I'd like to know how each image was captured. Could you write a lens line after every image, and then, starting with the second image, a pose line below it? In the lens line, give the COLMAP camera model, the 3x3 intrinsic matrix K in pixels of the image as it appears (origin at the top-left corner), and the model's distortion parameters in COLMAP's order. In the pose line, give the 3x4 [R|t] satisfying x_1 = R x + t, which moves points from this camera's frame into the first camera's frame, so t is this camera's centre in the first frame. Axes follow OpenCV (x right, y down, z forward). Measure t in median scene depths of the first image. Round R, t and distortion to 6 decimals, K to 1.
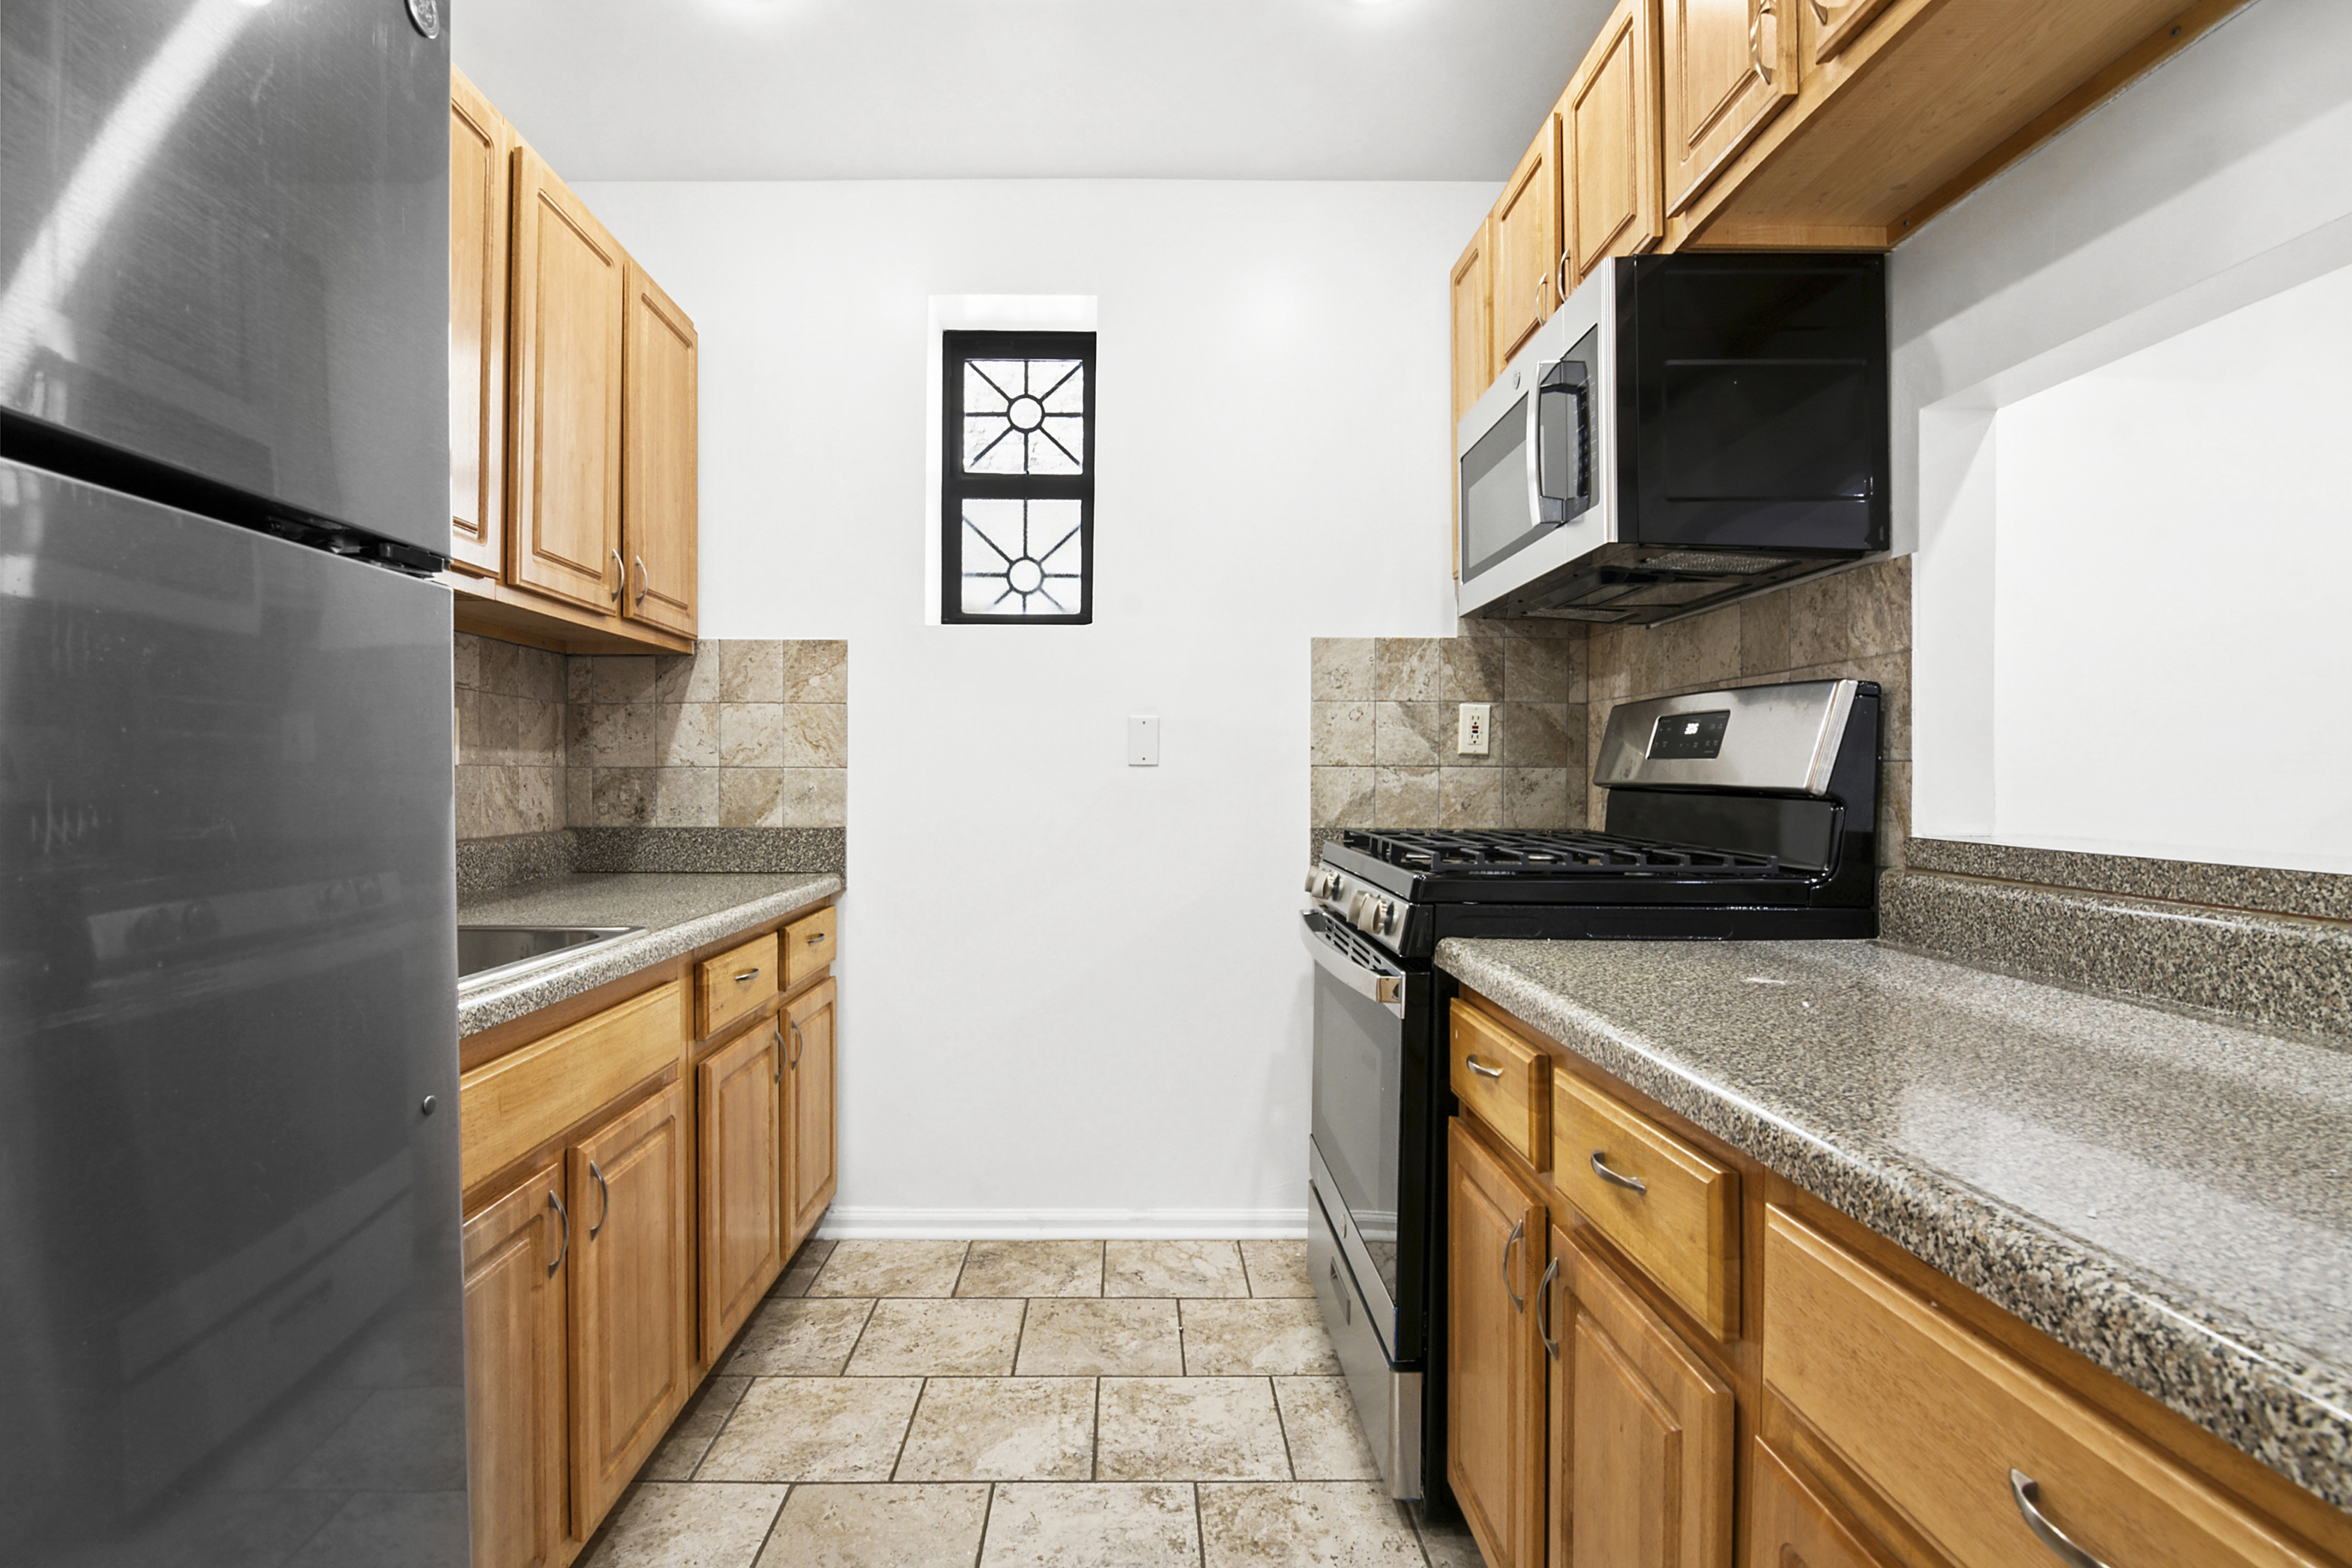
lens RADIAL K [[1140.8, 0, 1124.6], [0, 1140.8, 787.9], [0, 0, 1]] dist [0.000451, 0.000028]
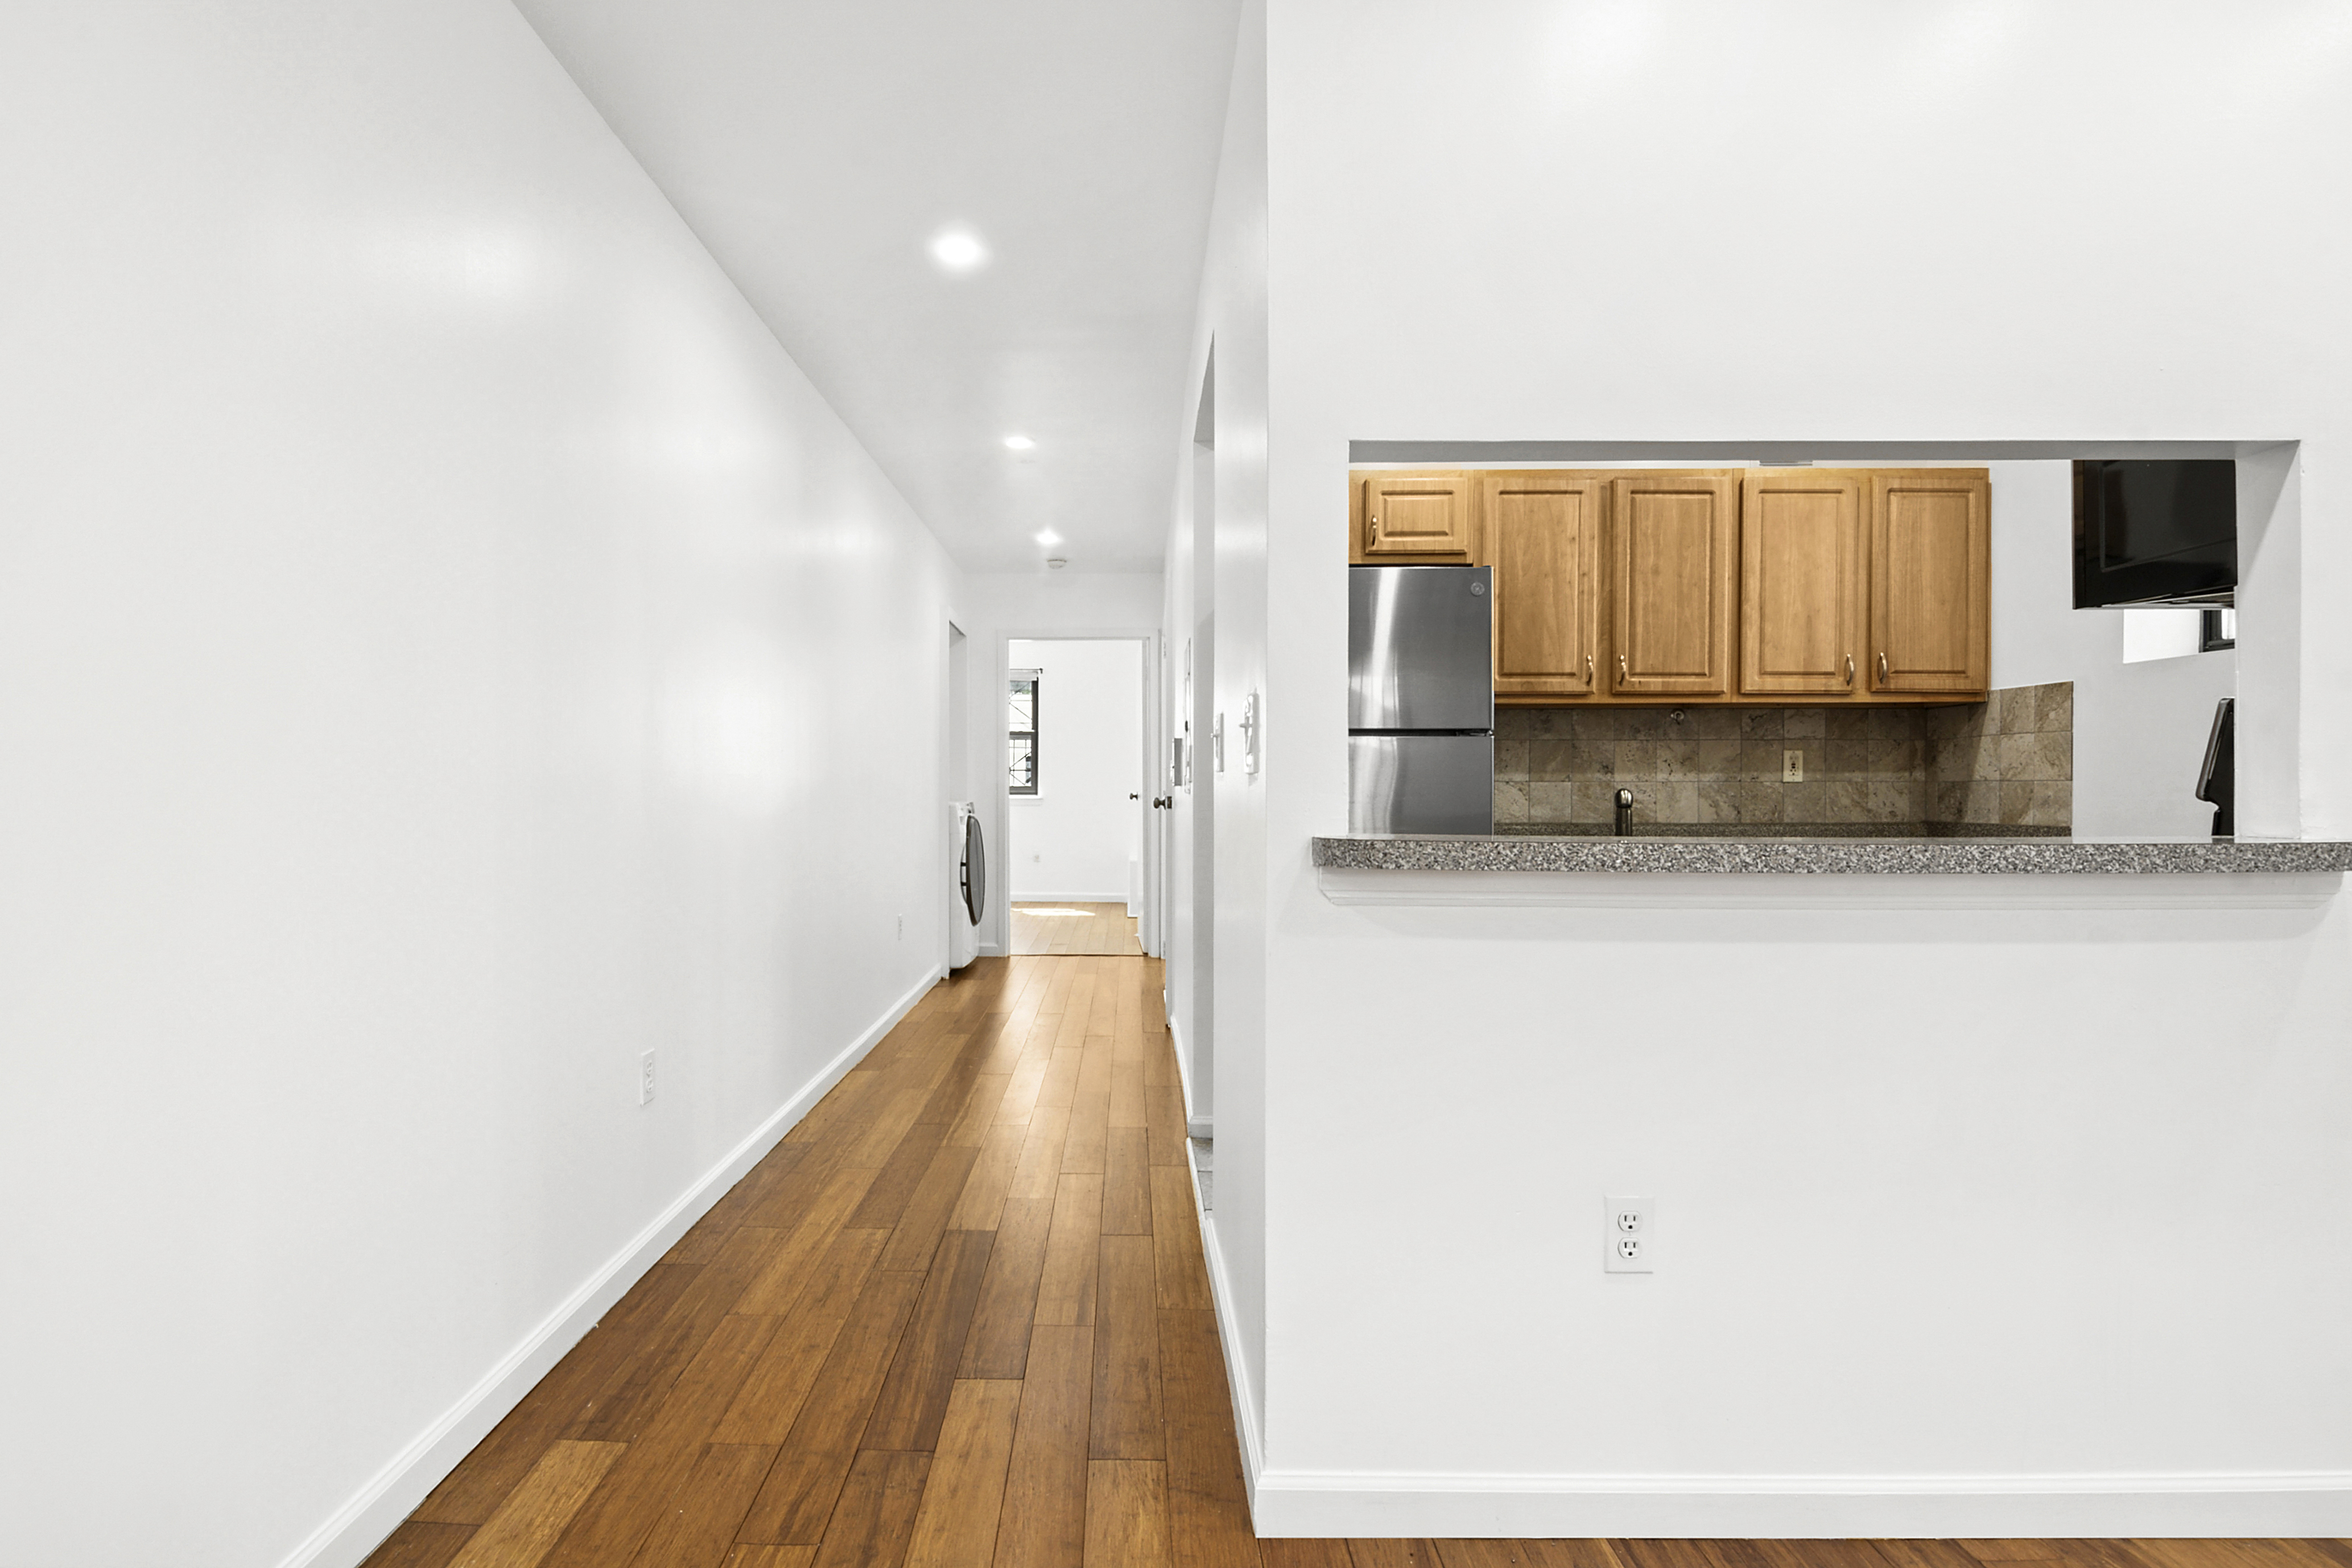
lens RADIAL K [[1140.8, 0, 1124.6], [0, 1140.8, 787.9], [0, 0, 1]] dist [0.000451, 0.000028]
pose [[-0.002197, -0.001912, -0.999996, 1.047504], [-0.007012, 0.999974, -0.001897, 0.000481], [0.999973, 0.007008, -0.002211, -0.067867]]
